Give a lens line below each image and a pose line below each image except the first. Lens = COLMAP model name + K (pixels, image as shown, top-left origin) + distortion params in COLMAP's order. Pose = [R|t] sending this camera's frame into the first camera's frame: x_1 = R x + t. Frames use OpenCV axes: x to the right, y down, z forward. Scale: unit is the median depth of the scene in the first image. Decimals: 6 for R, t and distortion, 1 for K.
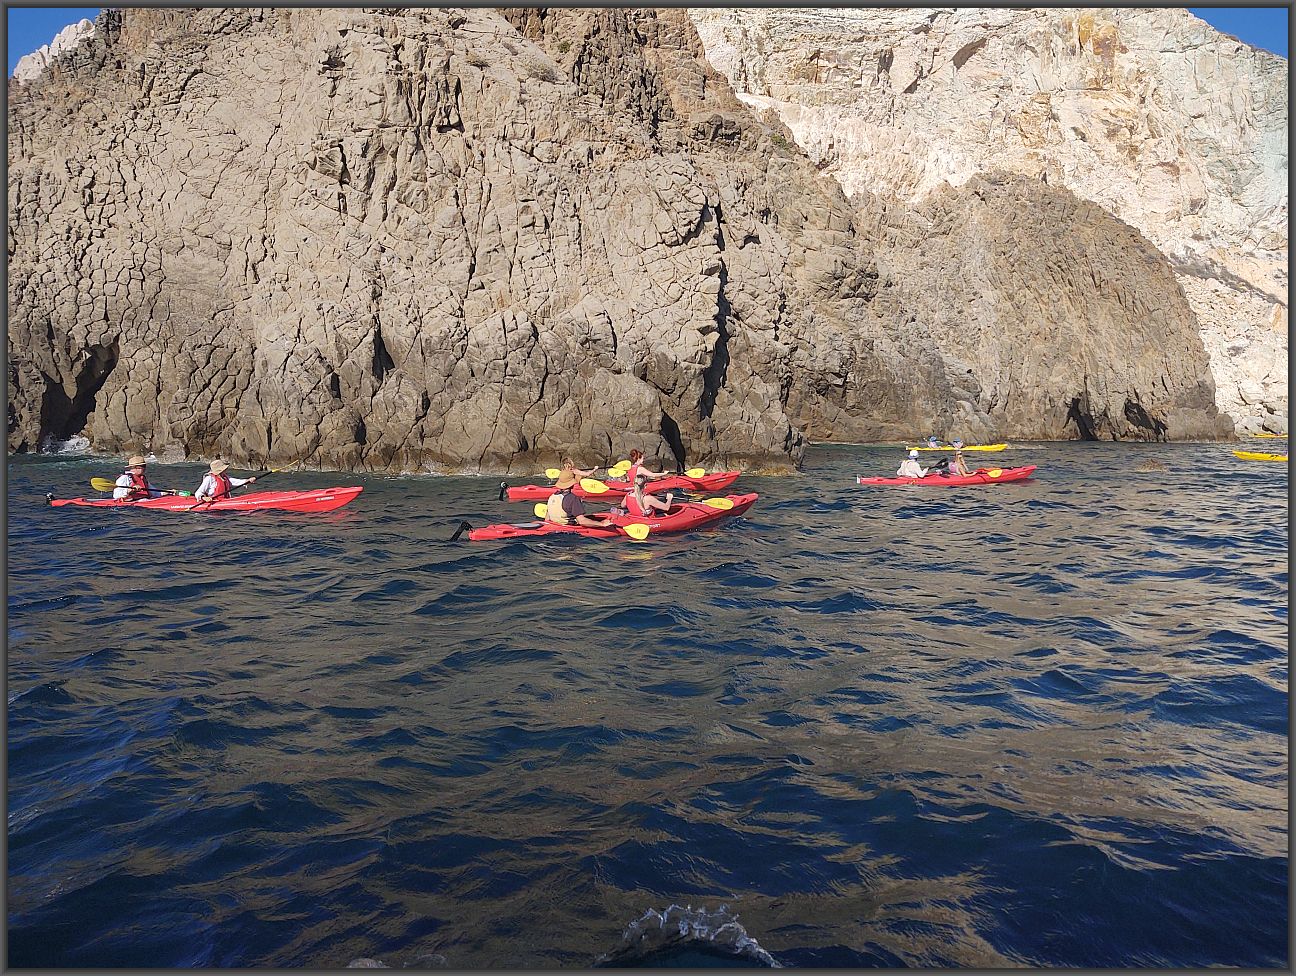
lens RADIAL K [[1003.2, 0, 595.3], [0, 1003.2, 466.8], [0, 0, 1]] dist [0.028019, -0.047360]
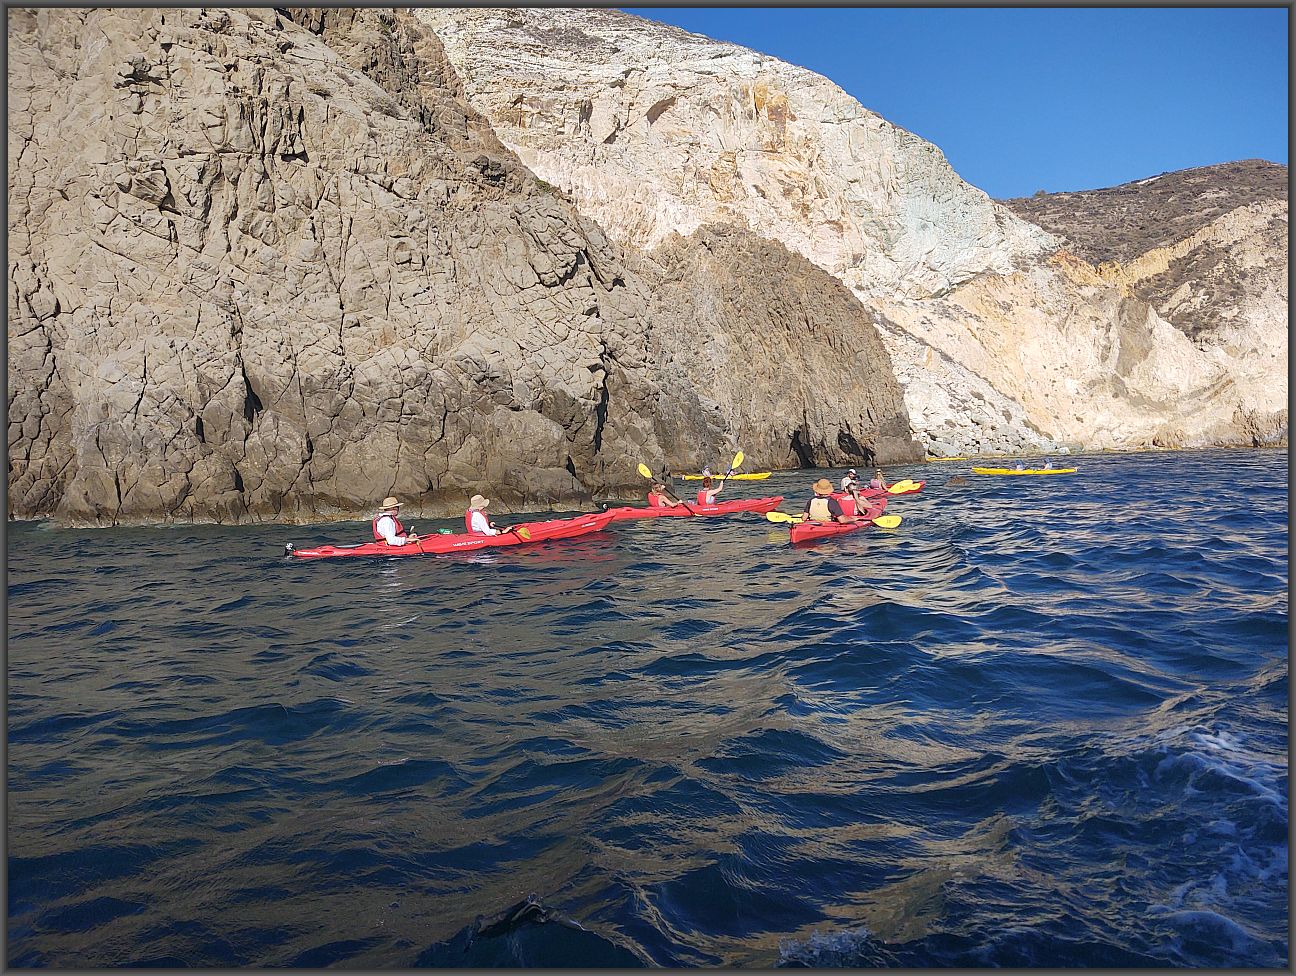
lens RADIAL K [[1020.6, 0, 648.0], [0, 1020.6, 488.0], [0, 0, 1]] dist [0.029915, -0.054953]
pose [[0.942237, -0.042780, 0.332203, -0.162978], [0.049938, 0.998667, -0.013037, 0.004508], [-0.331202, 0.028874, 0.943118, -0.013886]]
